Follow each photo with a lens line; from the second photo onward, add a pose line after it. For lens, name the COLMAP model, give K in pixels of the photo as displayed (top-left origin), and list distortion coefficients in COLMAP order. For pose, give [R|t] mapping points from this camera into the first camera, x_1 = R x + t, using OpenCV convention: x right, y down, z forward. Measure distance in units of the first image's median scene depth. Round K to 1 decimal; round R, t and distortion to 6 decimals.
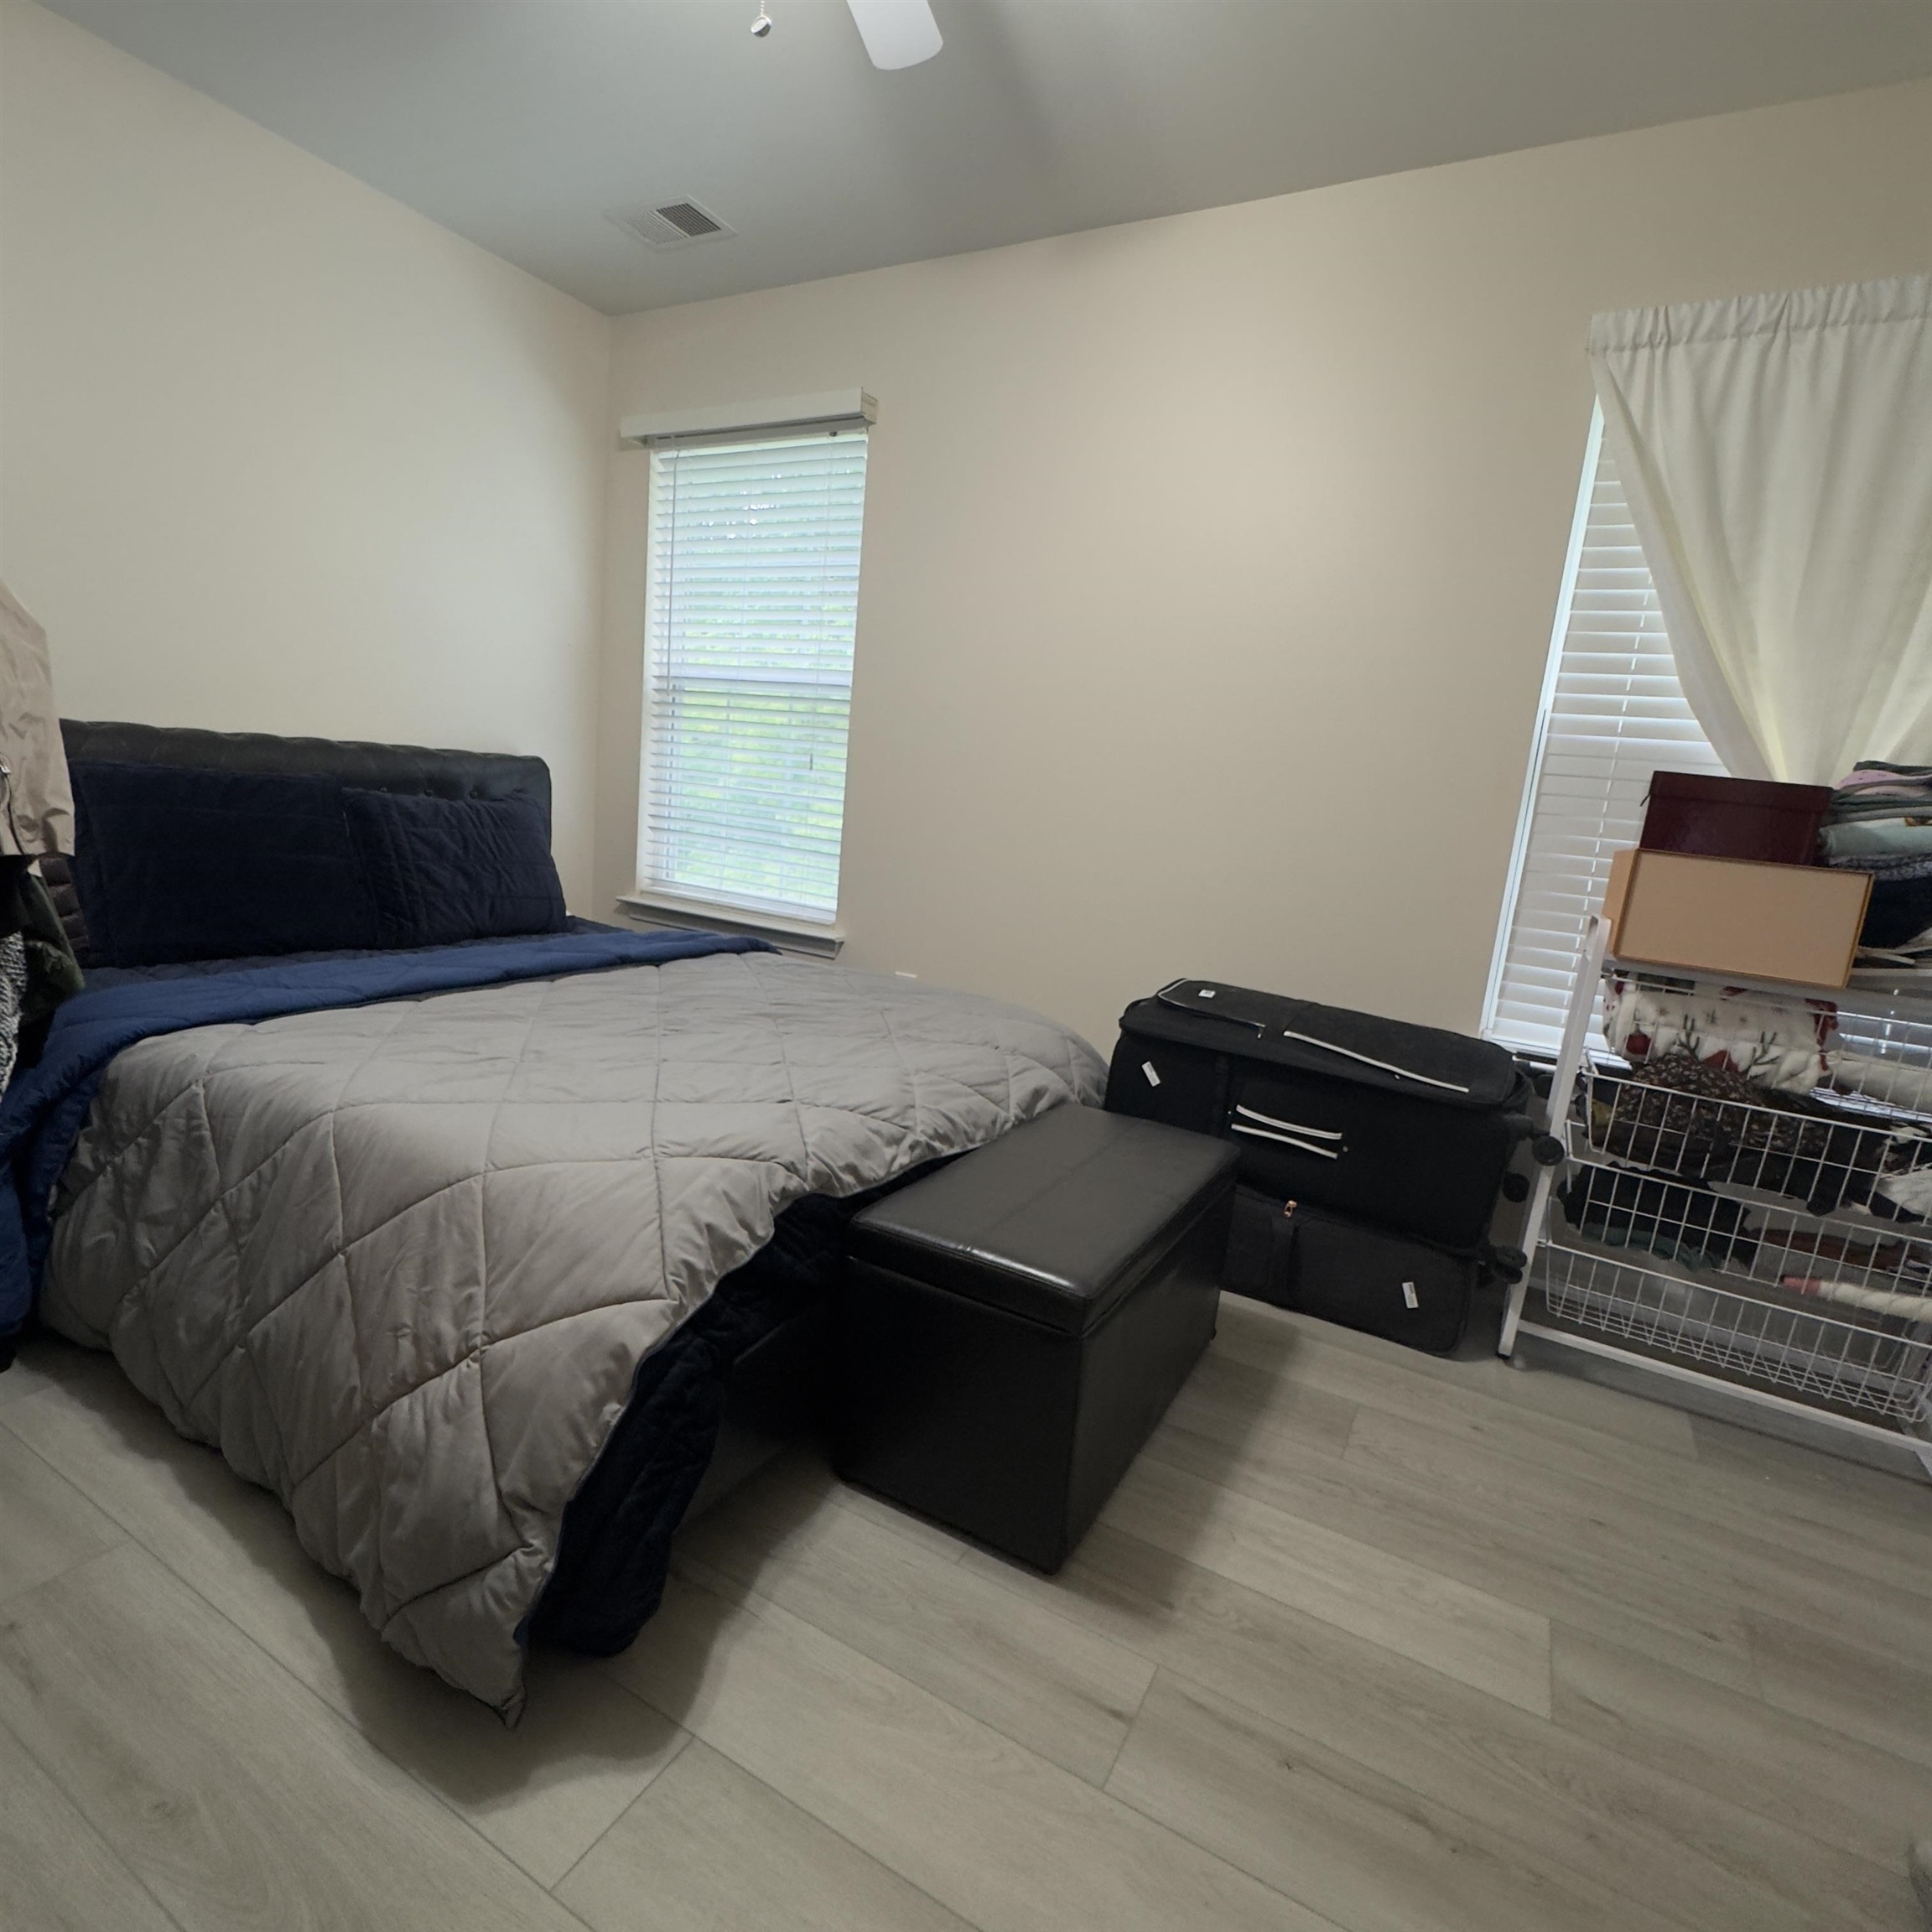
lens RADIAL K [[1029.9, 0, 963.1], [0, 1029.9, 970.5], [0, 0, 1]] dist [-0.004194, 0.000496]
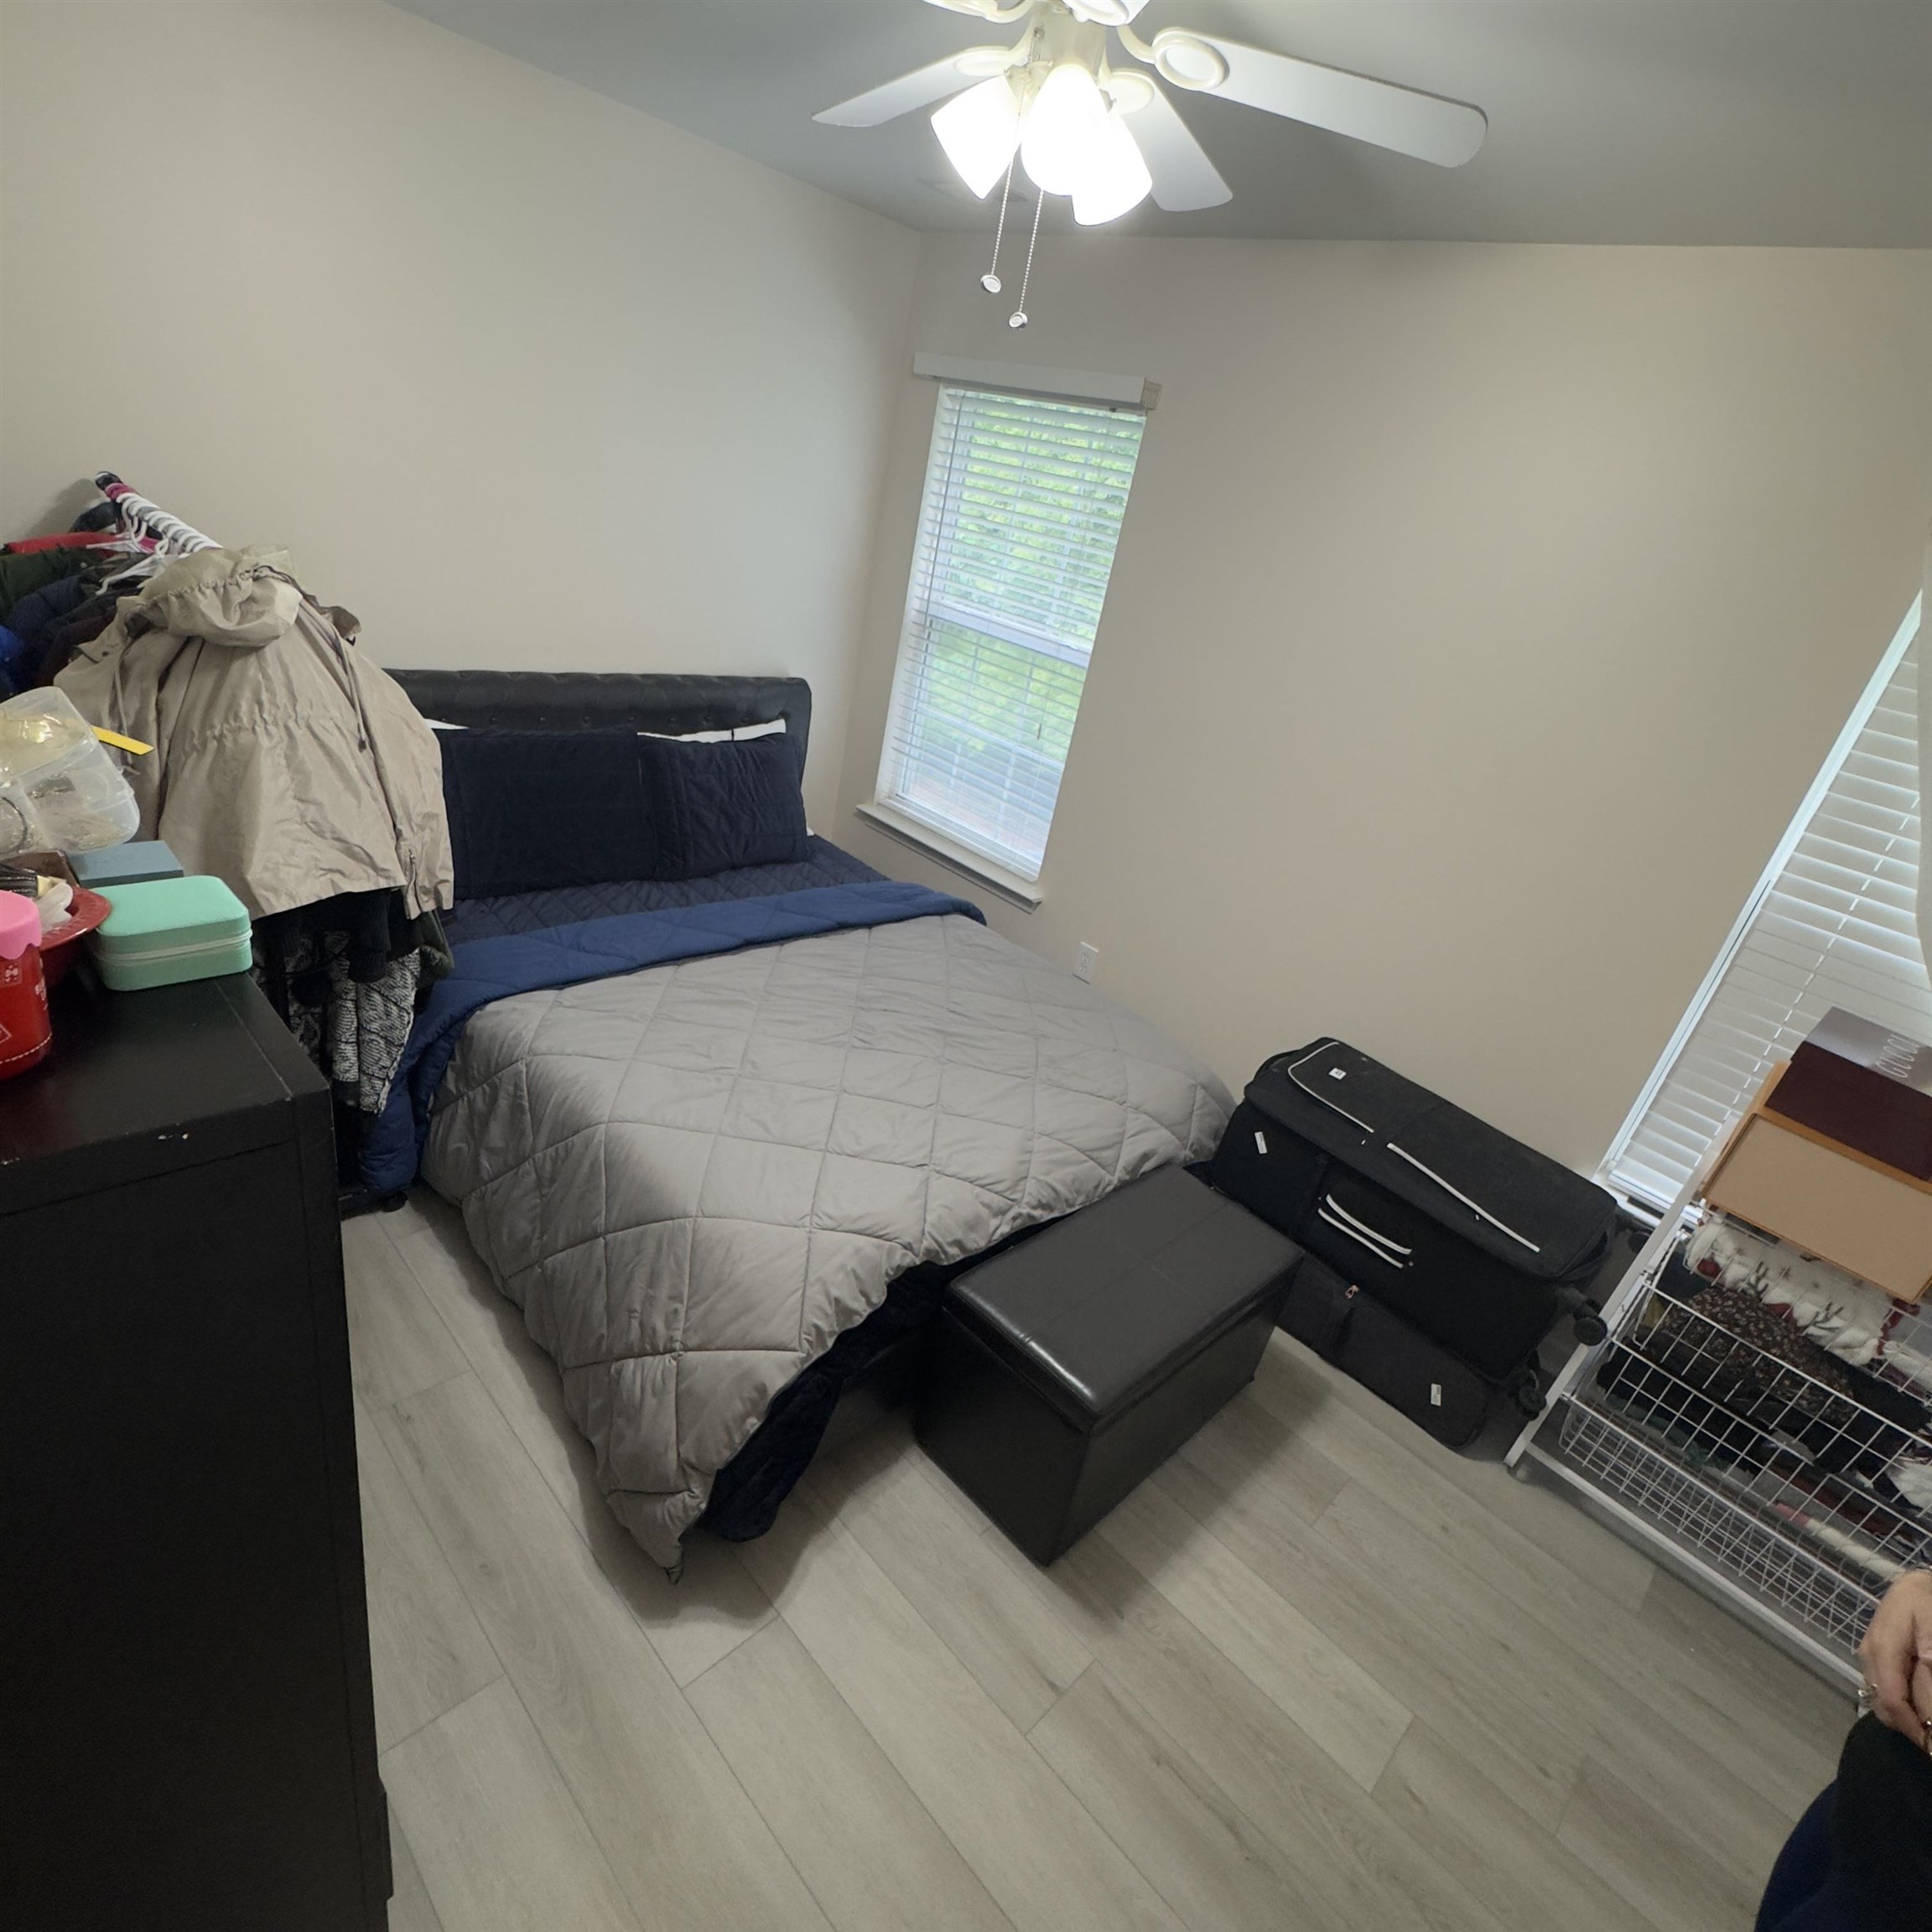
lens RADIAL K [[1029.9, 0, 963.1], [0, 1029.9, 970.5], [0, 0, 1]] dist [-0.004194, 0.000496]
pose [[0.957769, 0.201032, -0.205585, 0.089195], [-0.149817, 0.959154, 0.239956, -0.417290], [0.245427, -0.199022, 0.948765, -0.150673]]
